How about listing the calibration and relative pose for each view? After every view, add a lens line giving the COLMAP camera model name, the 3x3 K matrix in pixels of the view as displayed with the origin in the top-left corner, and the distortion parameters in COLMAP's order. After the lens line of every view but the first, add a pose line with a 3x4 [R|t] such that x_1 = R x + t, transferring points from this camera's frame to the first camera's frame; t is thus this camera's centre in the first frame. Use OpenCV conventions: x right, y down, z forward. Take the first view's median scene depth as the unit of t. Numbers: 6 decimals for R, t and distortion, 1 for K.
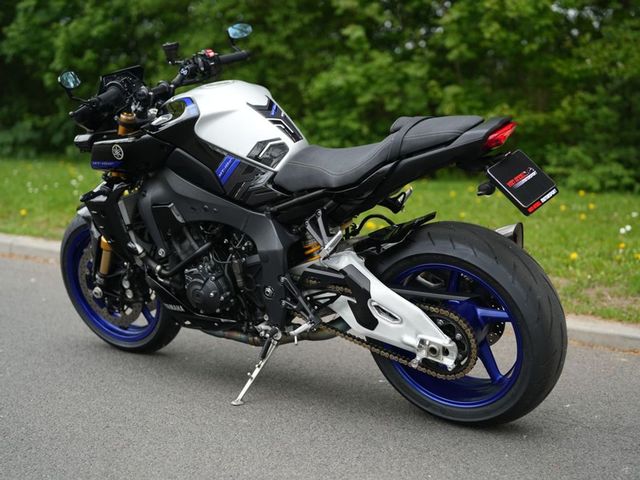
lens RADIAL K [[990.3, 0, 316.7], [0, 990.3, 242.9], [0, 0, 1]] dist [0.032184, 0.000000]
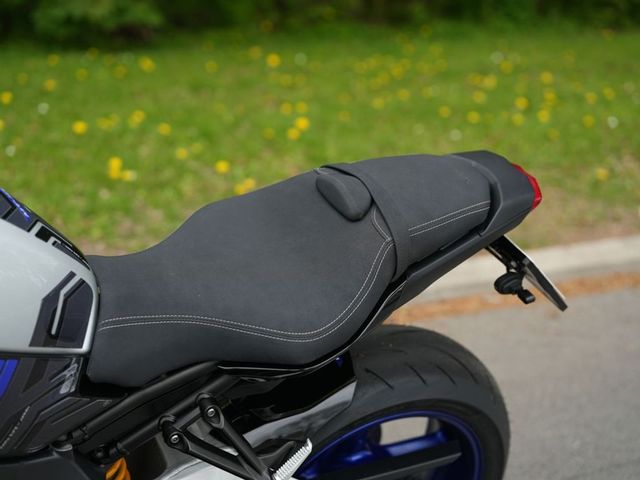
lens RADIAL K [[990.3, 0, 322.2], [0, 990.3, 242.2], [0, 0, 1]] dist [0.032184, 0.000000]
pose [[0.470472, -0.277620, 0.837606, -0.324413], [0.090586, 0.959400, 0.267107, -0.215476], [-0.877753, -0.049791, 0.476519, 0.709532]]
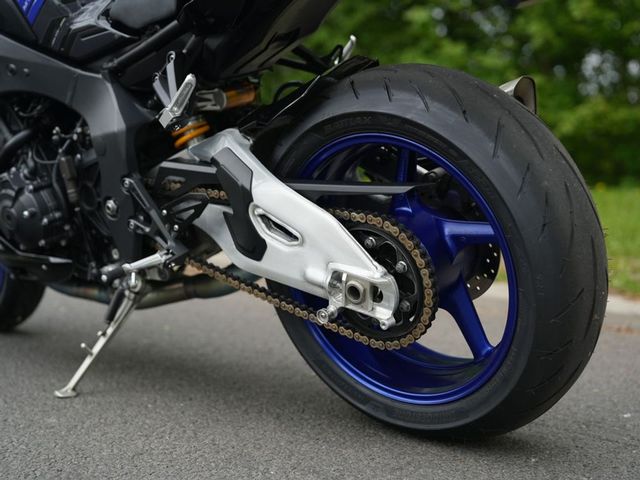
lens RADIAL K [[990.3, 0, 320.2], [0, 990.3, 233.6], [0, 0, 1]] dist [0.032184, 0.000000]
pose [[0.994444, 0.008075, -0.104955, 0.143783], [-0.014003, 0.998340, -0.055864, 0.099216], [0.104330, 0.057023, 0.992907, 0.423561]]
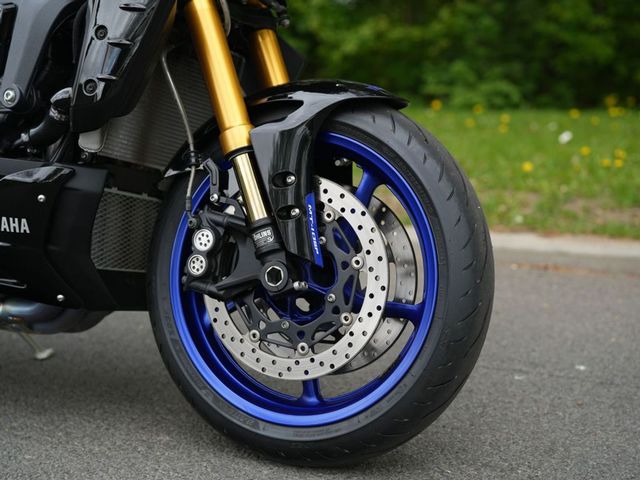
lens RADIAL K [[990.3, 0, 314.2], [0, 990.3, 243.3], [0, 0, 1]] dist [0.032184, 0.000000]
pose [[0.984715, -0.057813, 0.164298, -0.074509], [0.050141, 0.997466, 0.050466, 0.045441], [-0.166799, -0.041457, 0.985119, 0.437217]]
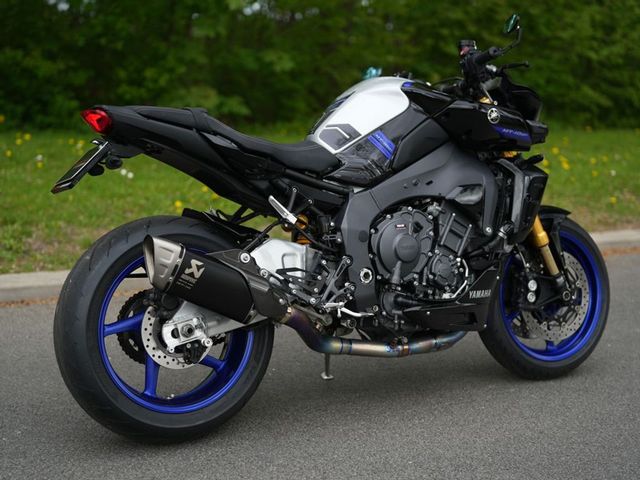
lens RADIAL K [[990.3, 0, 318.1], [0, 990.3, 243.4], [0, 0, 1]] dist [0.032184, 0.000000]
pose [[0.435684, -0.175446, 0.882835, -1.111941], [0.089561, 0.984402, 0.151432, -0.167181], [-0.895633, 0.013091, 0.444602, 0.668193]]
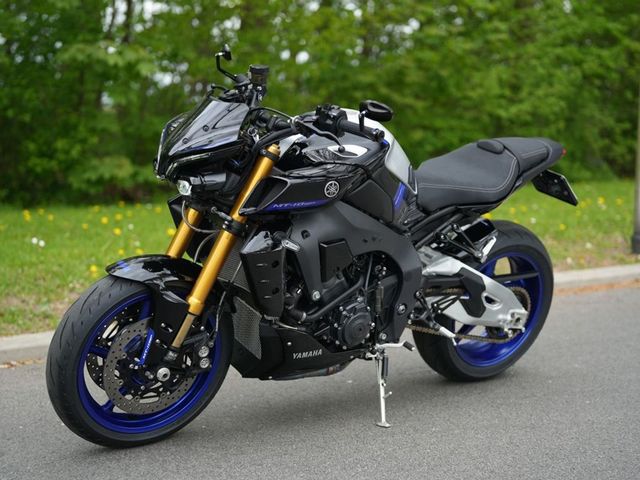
lens RADIAL K [[990.3, 0, 323.0], [0, 990.3, 237.5], [0, 0, 1]] dist [0.032184, 0.000000]
pose [[0.351732, -0.122906, 0.927997, -1.066220], [0.132425, 0.987907, 0.080648, -0.124380], [-0.926686, 0.094524, 0.363755, 0.699095]]
